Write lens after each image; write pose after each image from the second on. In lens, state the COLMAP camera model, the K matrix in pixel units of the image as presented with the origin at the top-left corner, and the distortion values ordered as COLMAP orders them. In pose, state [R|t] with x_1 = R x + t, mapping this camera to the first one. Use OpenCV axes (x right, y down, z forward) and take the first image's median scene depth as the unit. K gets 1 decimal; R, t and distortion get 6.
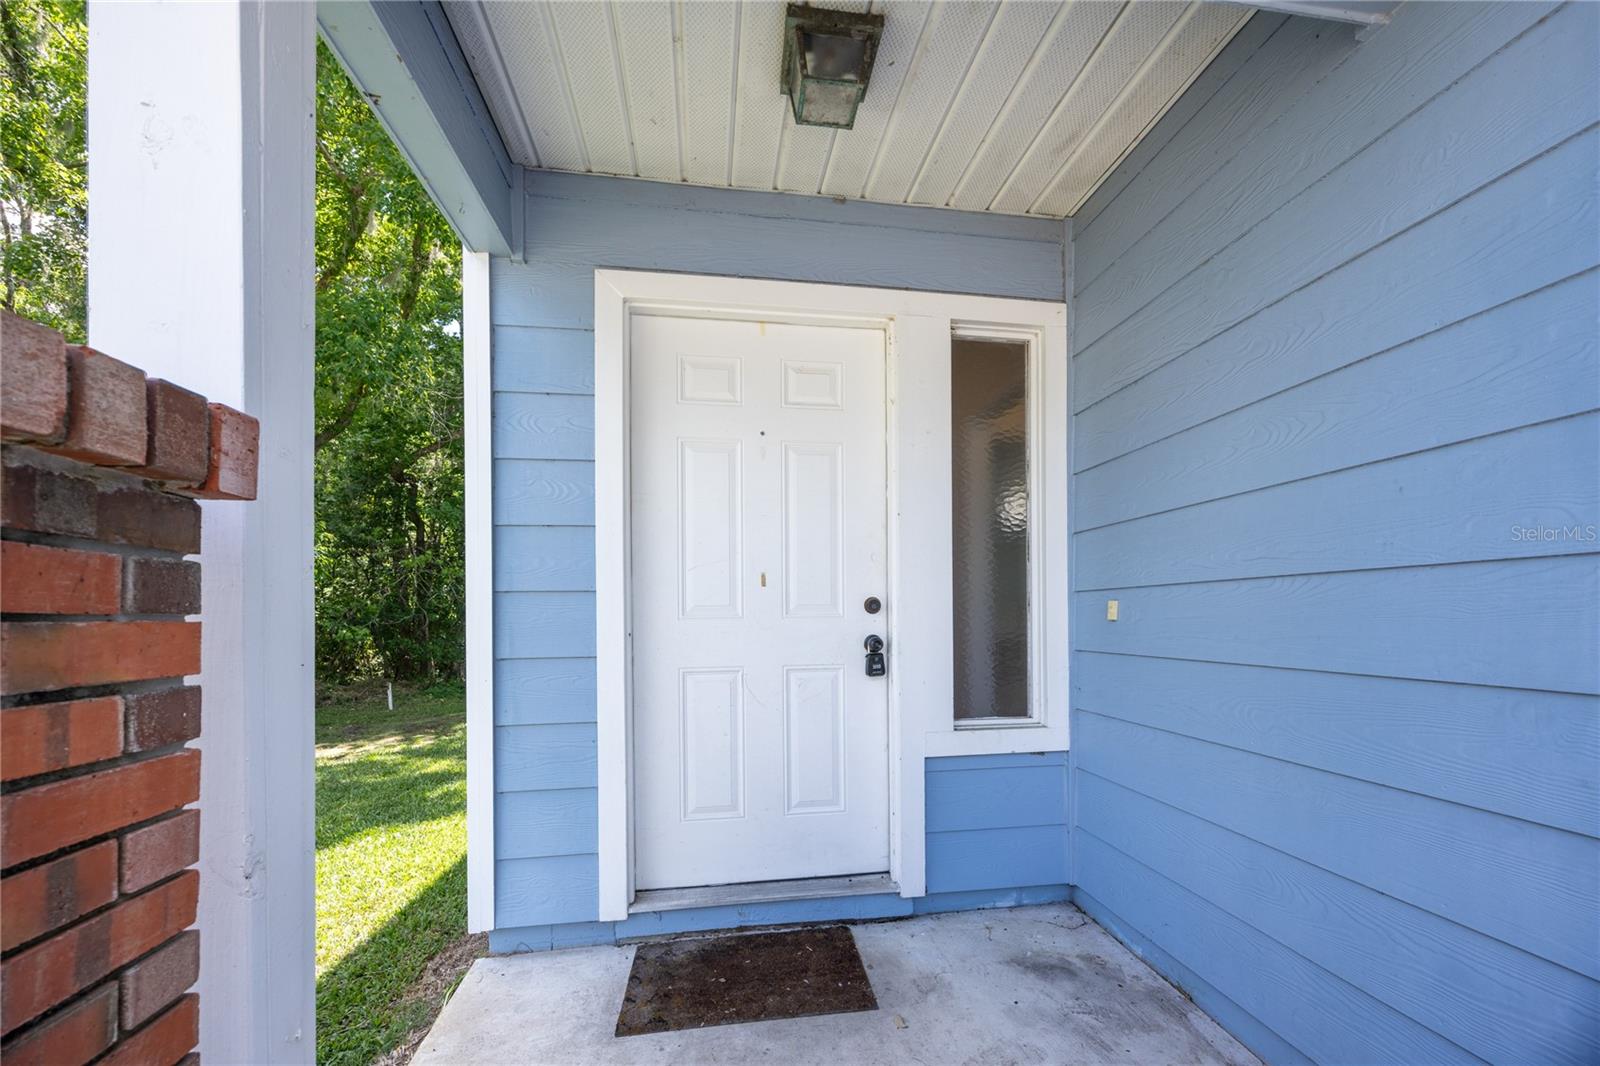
lens RADIAL K [[614.3, 0, 871.3], [0, 614.3, 619.1], [0, 0, 1]] dist [-0.003671, 0.000093]
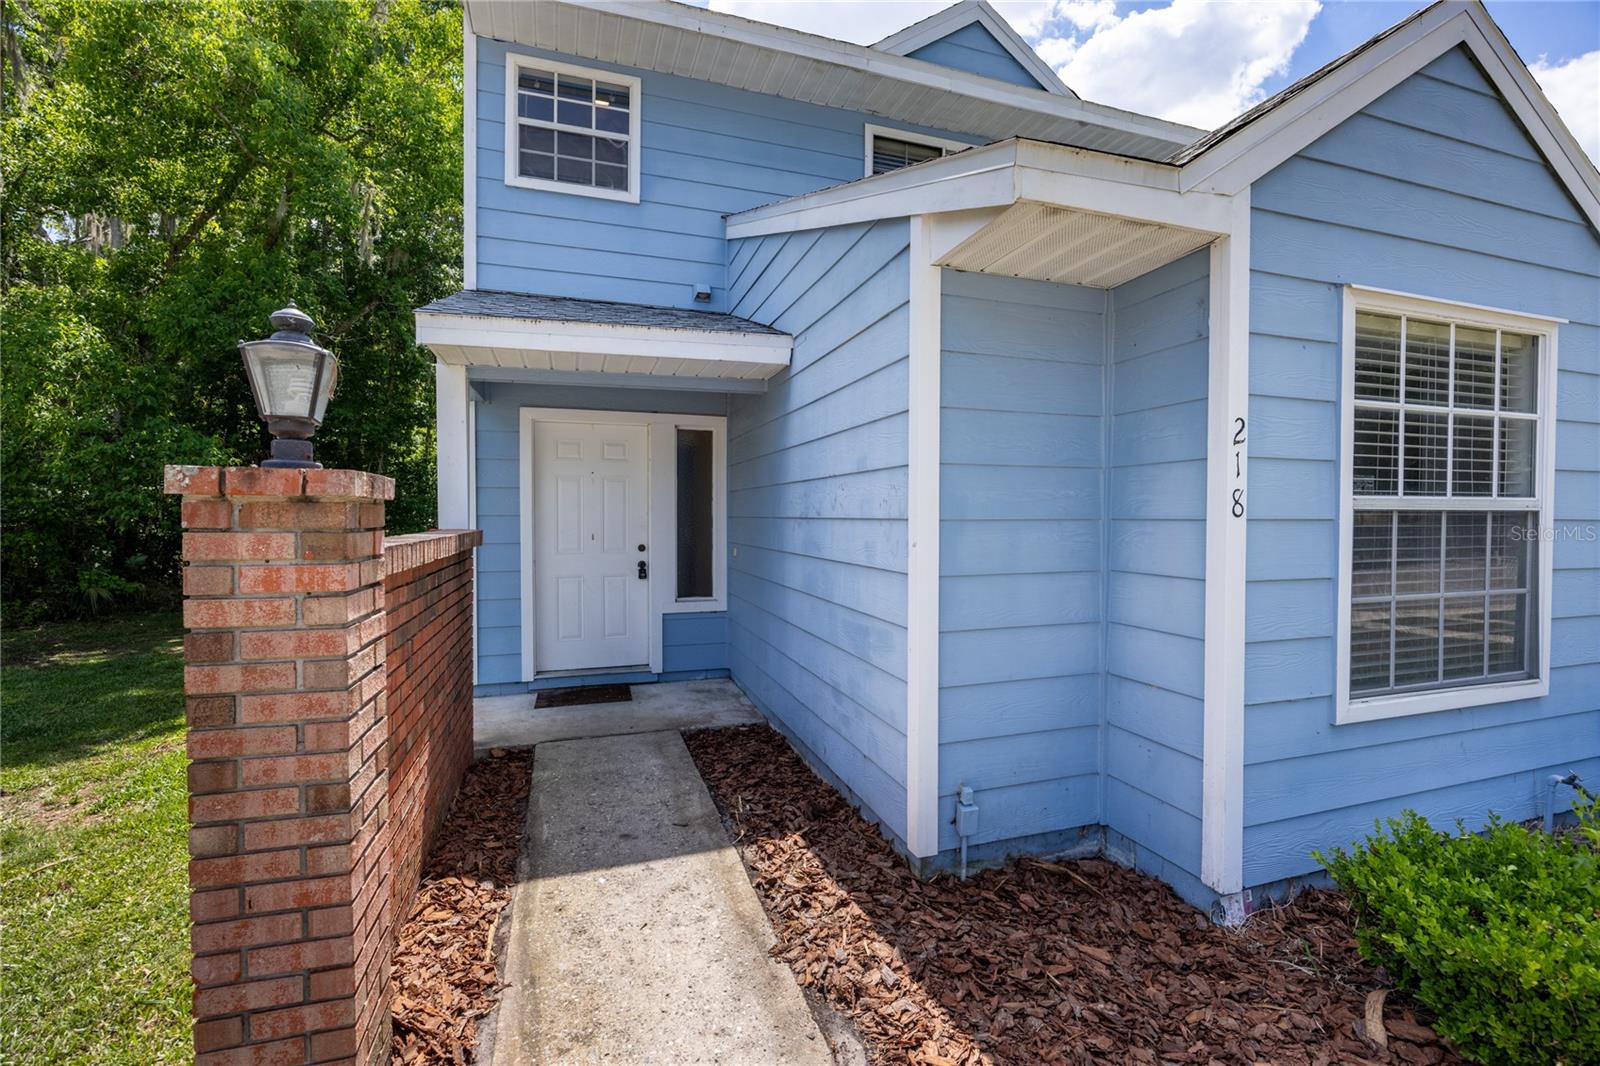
lens RADIAL K [[704.1, 0, 807.6], [0, 704.1, 534.7], [0, 0, 1]] dist [-0.014975, -0.000340]
pose [[0.997557, 0.004469, 0.069712, 0.441638], [-0.005765, 0.999814, 0.018397, -0.125088], [-0.069616, -0.018754, 0.997398, -1.674665]]
